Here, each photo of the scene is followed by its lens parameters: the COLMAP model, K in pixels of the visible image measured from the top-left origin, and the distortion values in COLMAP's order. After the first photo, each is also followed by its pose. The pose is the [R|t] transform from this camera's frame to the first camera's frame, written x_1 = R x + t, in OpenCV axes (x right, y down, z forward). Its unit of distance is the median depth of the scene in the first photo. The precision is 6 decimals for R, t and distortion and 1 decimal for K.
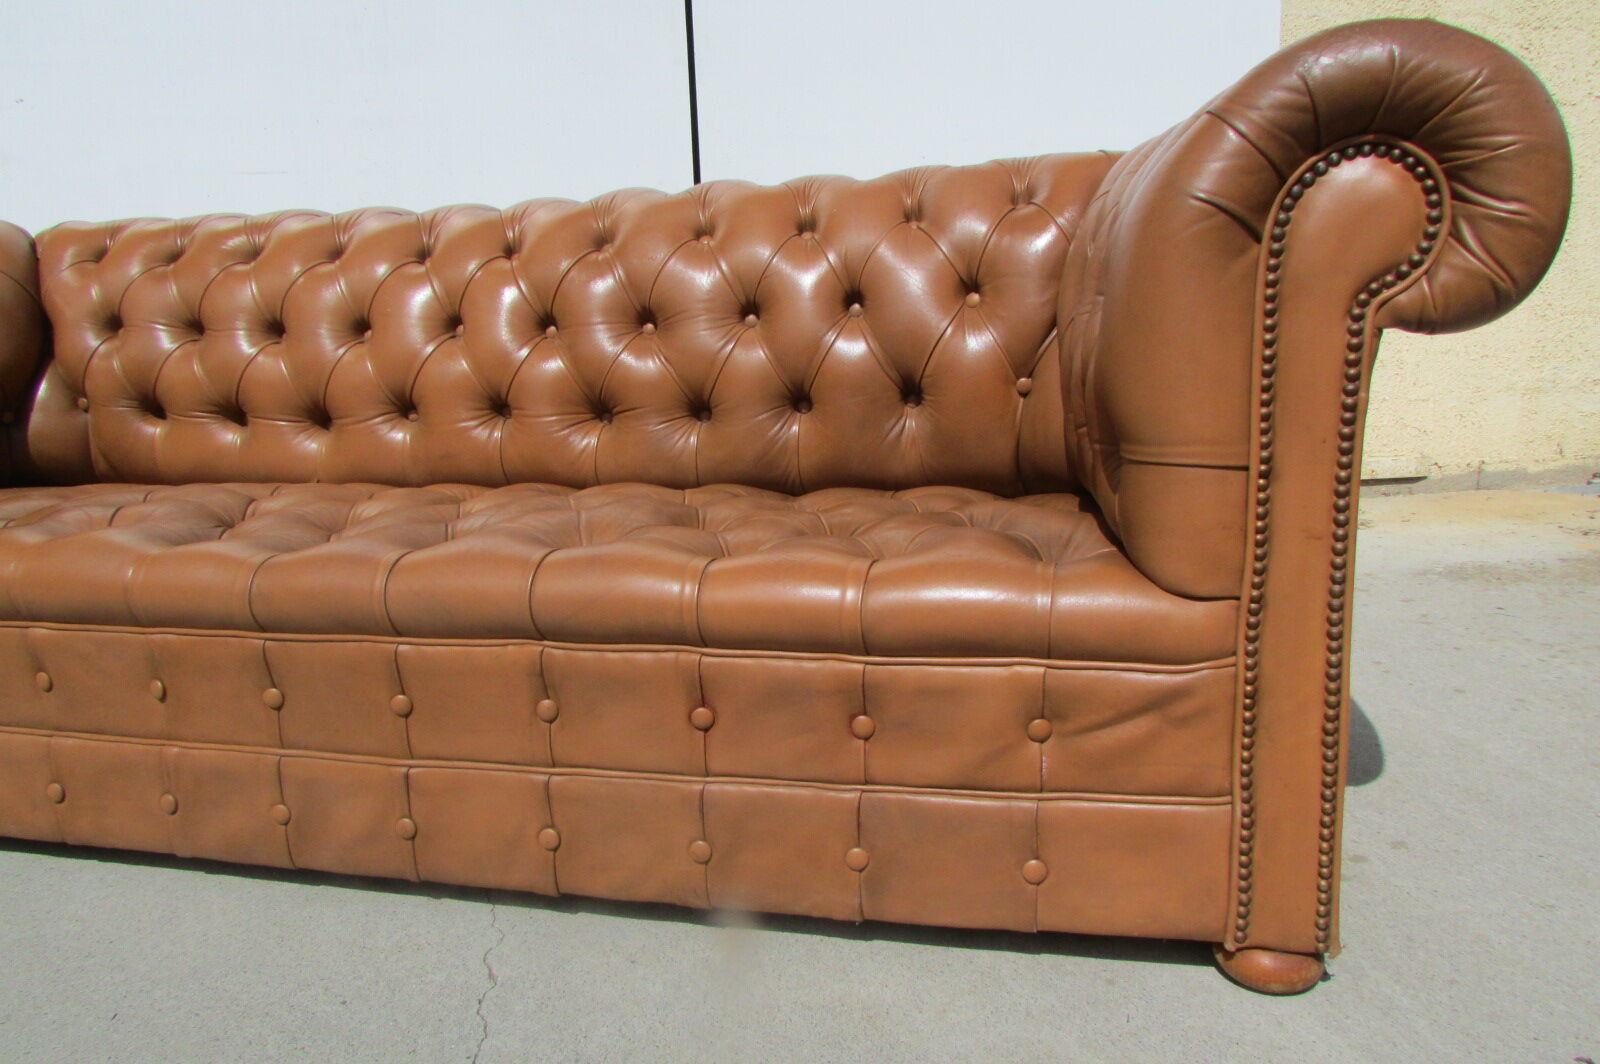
lens RADIAL K [[1135.5, 0, 800.0], [0, 1135.5, 532.0], [0, 0, 1]] dist [-0.019582, 0.000521]
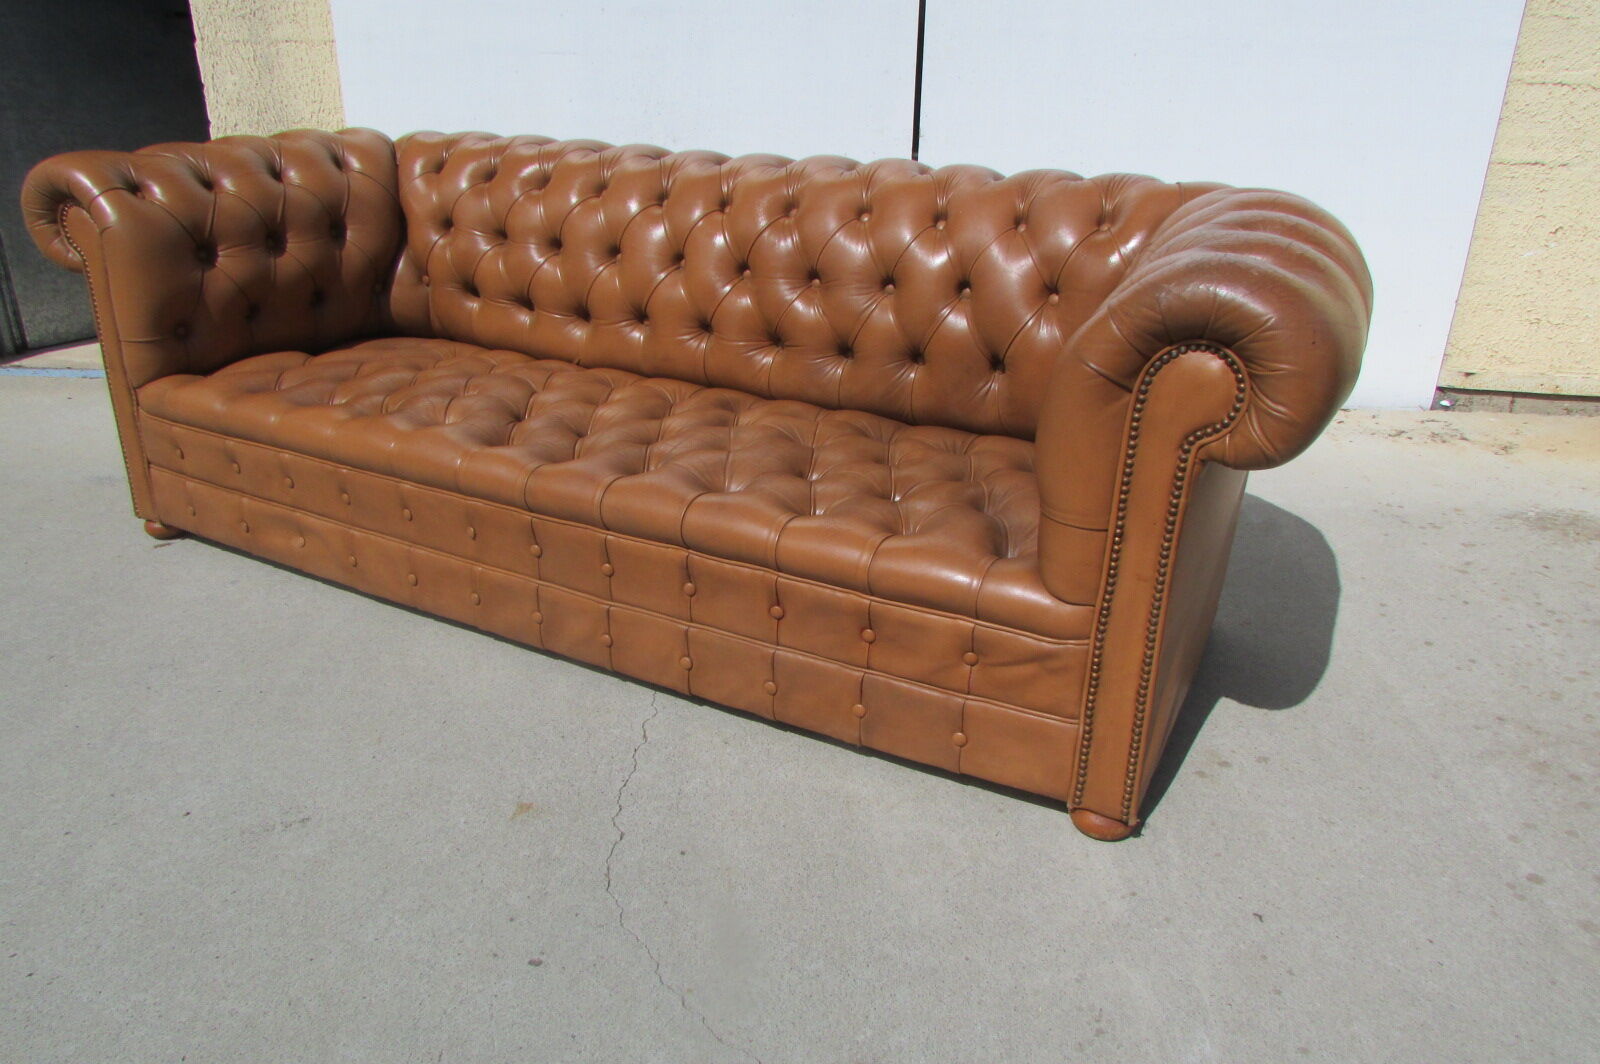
lens RADIAL K [[1135.5, 0, 800.0], [0, 1135.5, 532.0], [0, 0, 1]] dist [-0.019582, 0.000521]
pose [[0.966746, 0.143569, -0.211637, 0.210557], [-0.092811, 0.968093, 0.232770, -0.252777], [0.238303, -0.205387, 0.949225, -0.393149]]
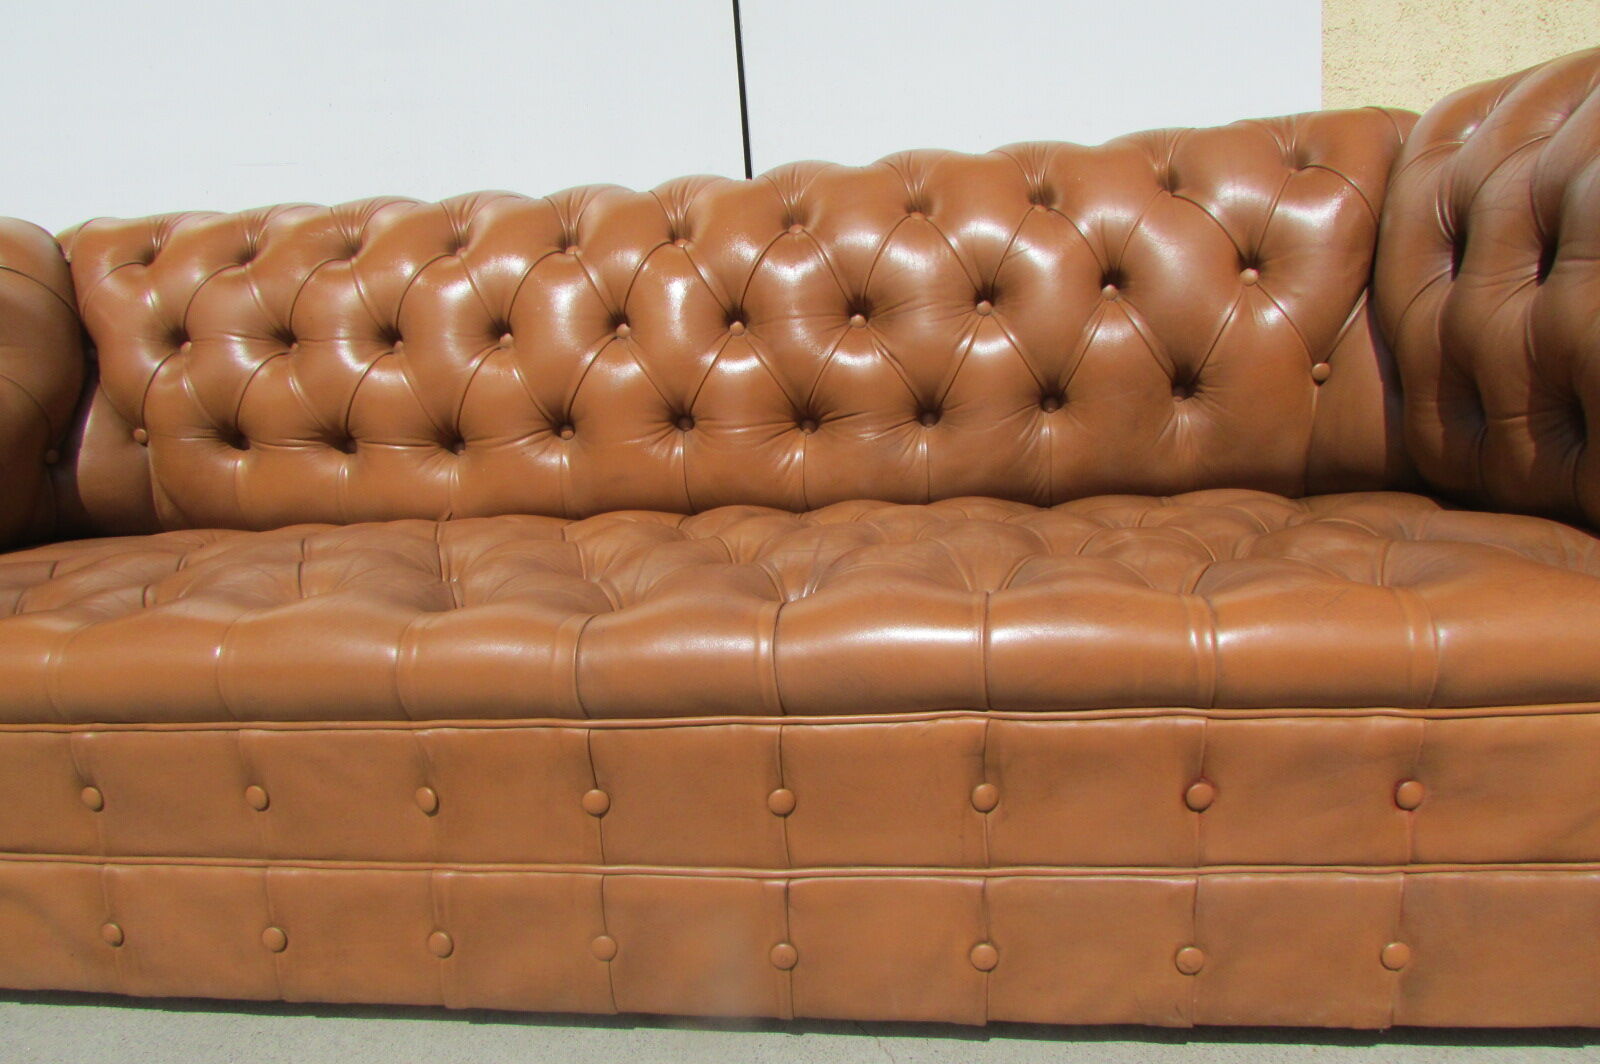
lens RADIAL K [[1136.7, 0, 792.9], [0, 1136.7, 536.3], [0, 0, 1]] dist [-0.019896, 0.003668]
pose [[0.994541, -0.049359, 0.091939, -0.335059], [0.048994, 0.998780, 0.006219, -0.029376], [-0.092134, -0.001681, 0.995745, 0.177435]]
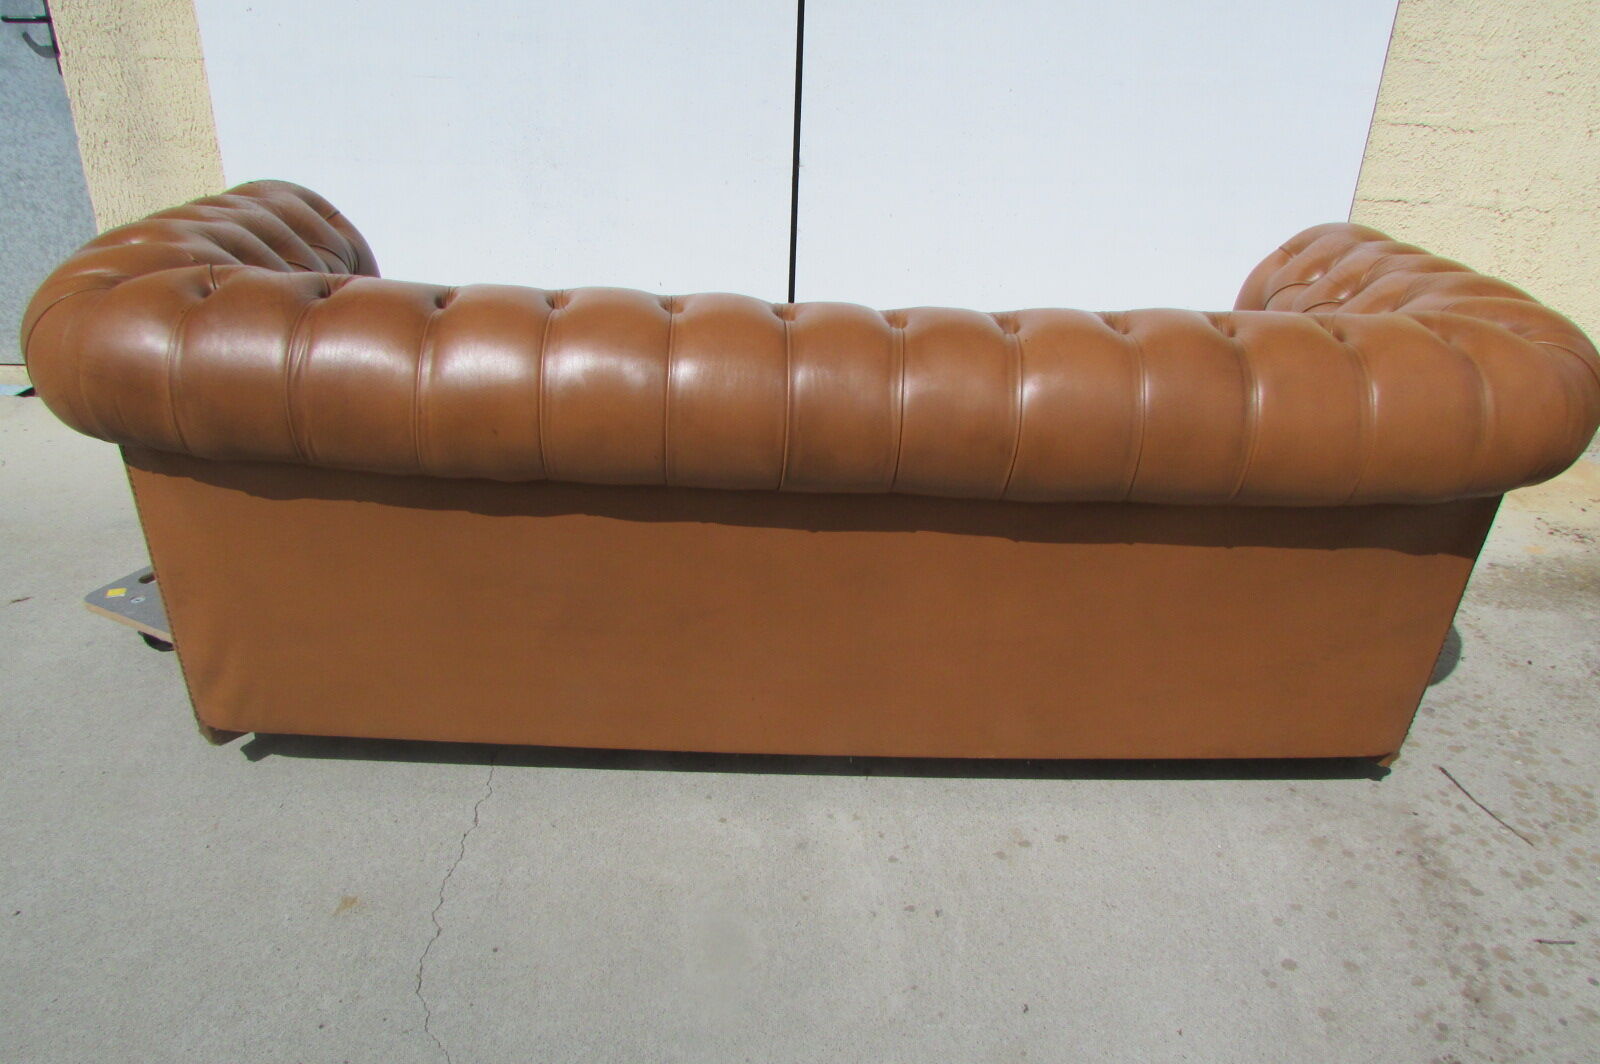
lens RADIAL K [[1136.7, 0, 792.9], [0, 1136.7, 536.3], [0, 0, 1]] dist [-0.019896, 0.003668]
pose [[0.974466, 0.154348, -0.163070, 0.337059], [-0.105677, 0.956069, 0.273431, -0.444408], [0.198110, -0.249216, 0.947968, -0.372902]]
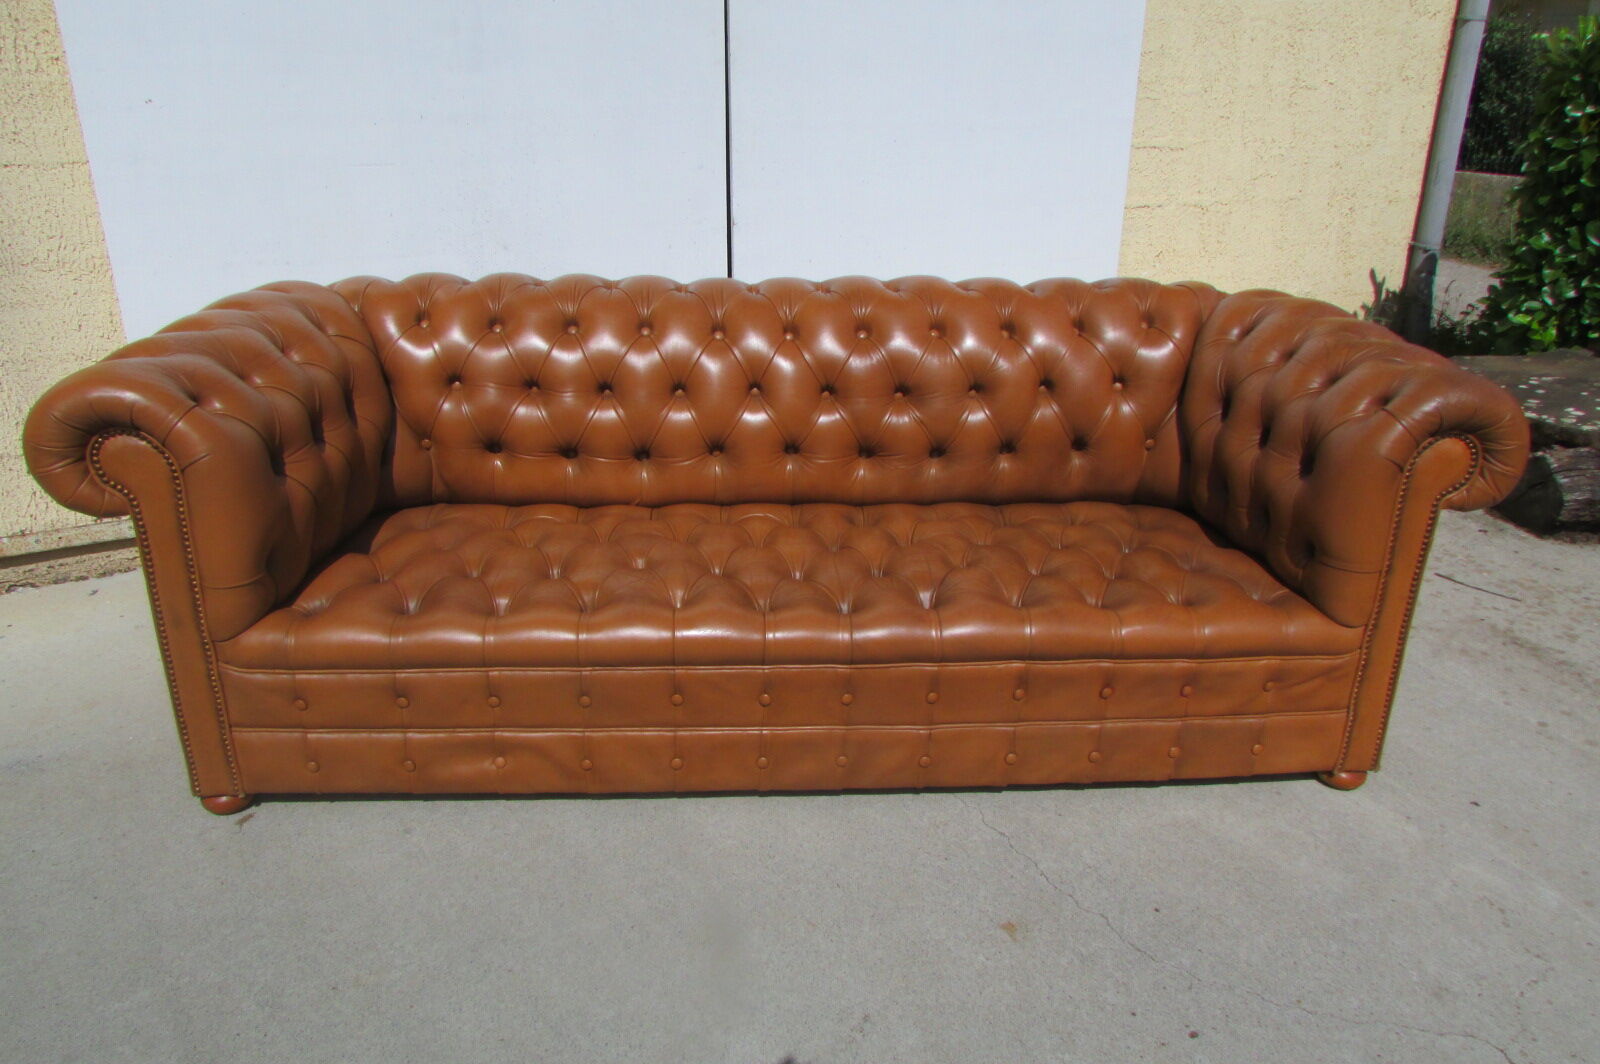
lens RADIAL K [[1165.4, 0, 775.5], [0, 1165.4, 519.5], [0, 0, 1]] dist [-0.031011, -0.002399]
pose [[0.956648, -0.063937, 0.284140, -0.895038], [0.006728, 0.980197, 0.197912, -0.398551], [-0.291167, -0.187421, 0.938134, -0.483948]]
